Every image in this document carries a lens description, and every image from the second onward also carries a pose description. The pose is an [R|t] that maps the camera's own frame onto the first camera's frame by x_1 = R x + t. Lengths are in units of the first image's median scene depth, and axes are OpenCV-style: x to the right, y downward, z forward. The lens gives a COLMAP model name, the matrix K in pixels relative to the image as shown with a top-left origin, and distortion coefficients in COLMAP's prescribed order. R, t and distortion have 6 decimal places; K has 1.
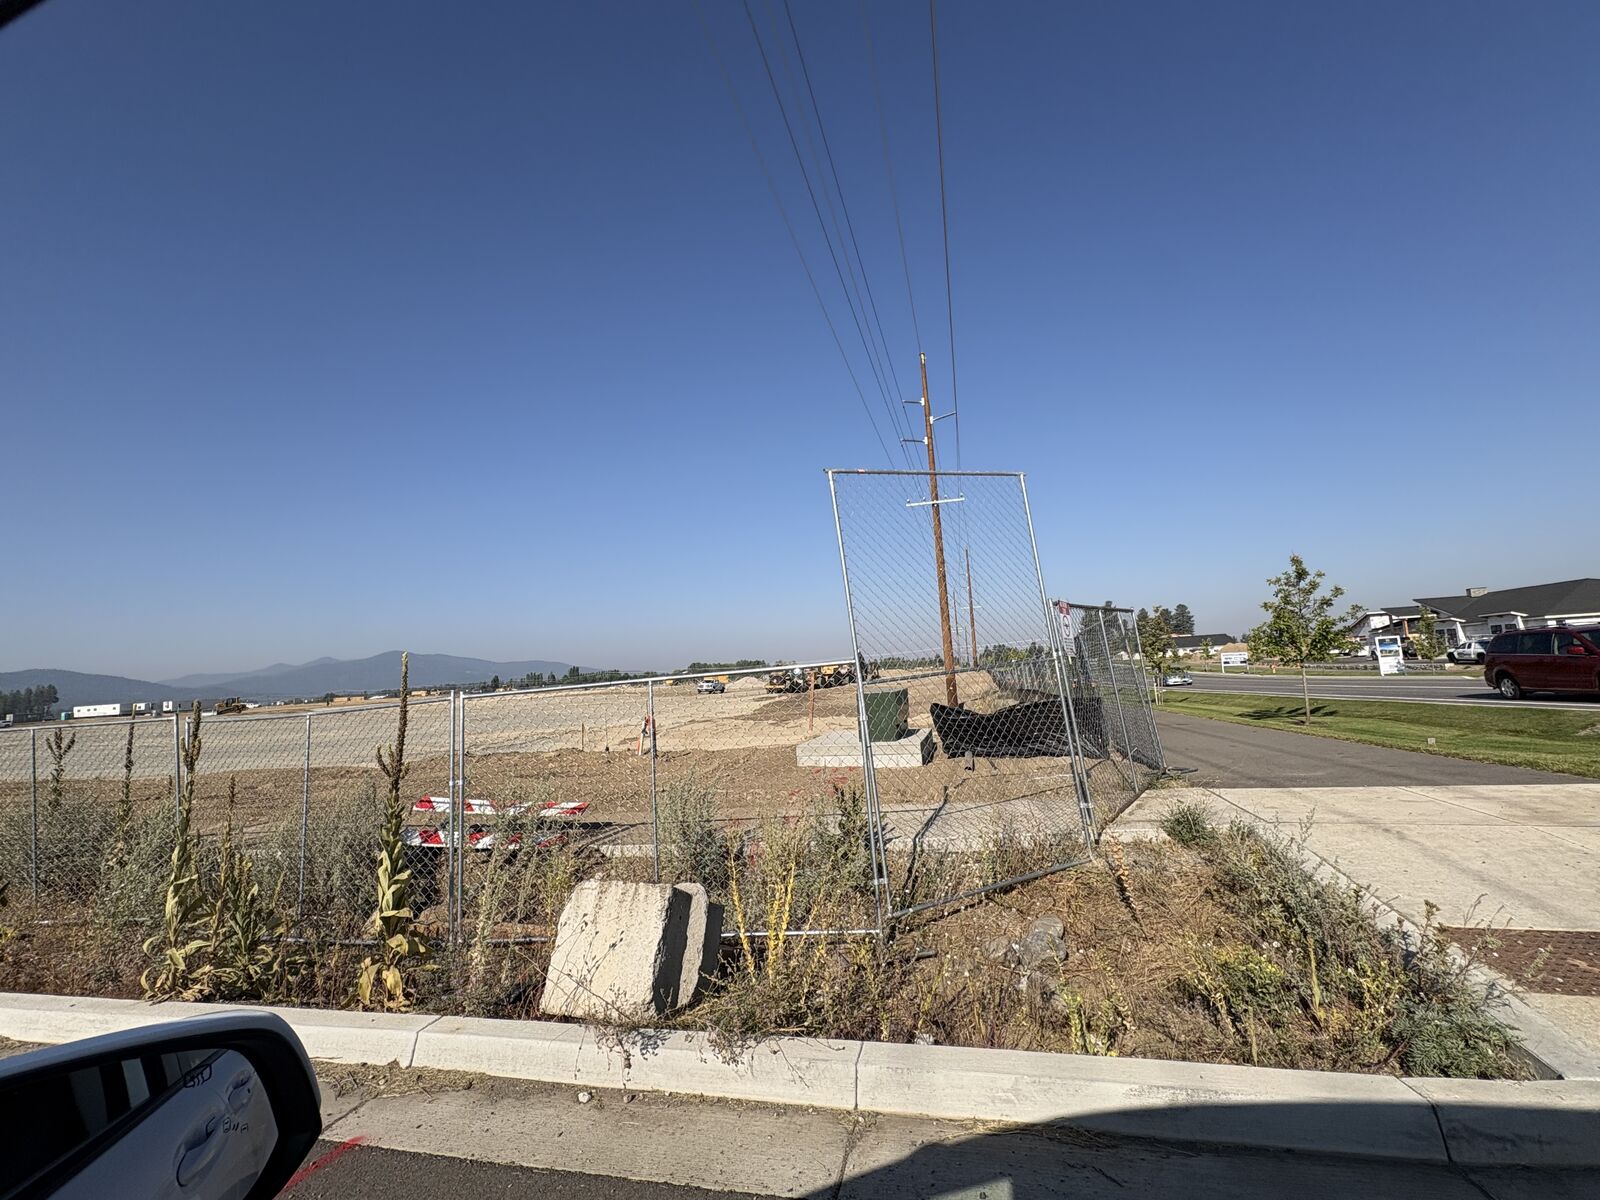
lens RADIAL K [[710.4, 0, 800.0], [0, 710.4, 600.0], [0, 0, 1]] dist [-0.000080, -0.000404]
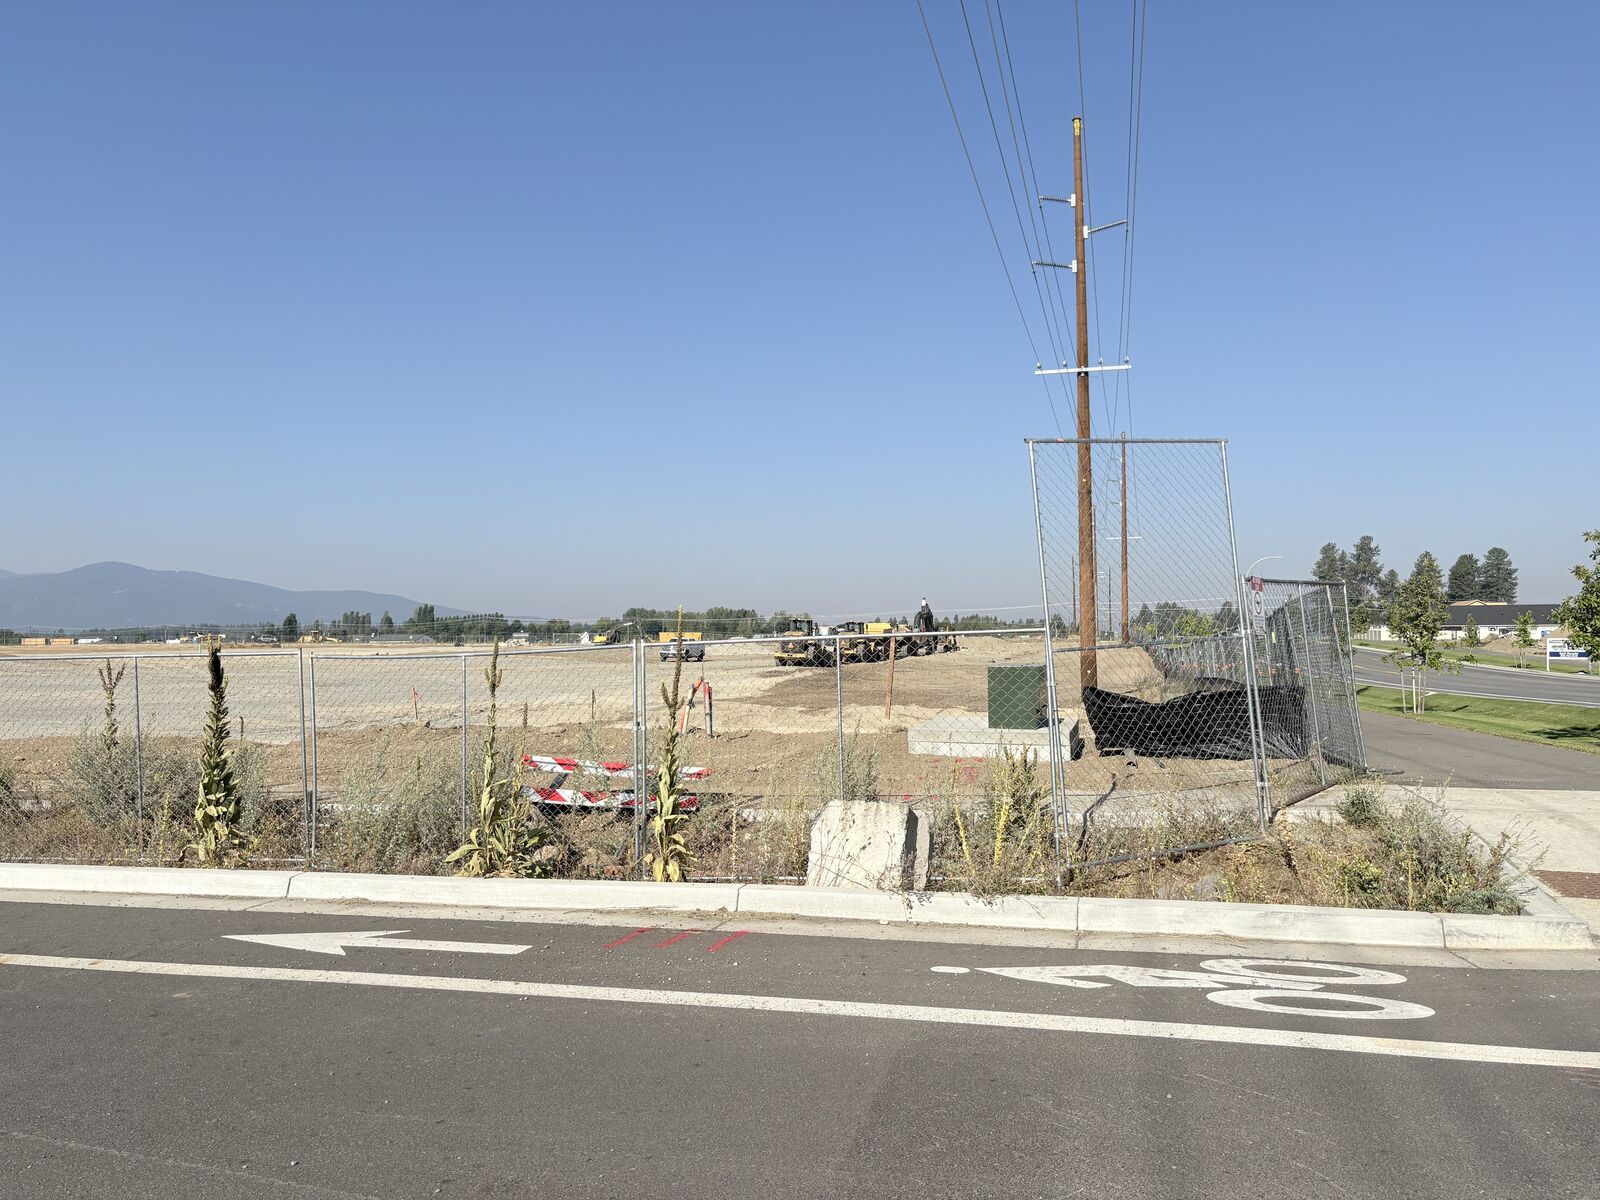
lens RADIAL K [[1219.6, 0, 800.0], [0, 1219.6, 600.0], [0, 0, 1]] dist [0.016031, -0.002012]
pose [[0.998548, 0.050262, -0.019378, -0.101503], [-0.048679, 0.995998, 0.074961, -0.029638], [0.023068, -0.073908, 0.996998, -0.318291]]
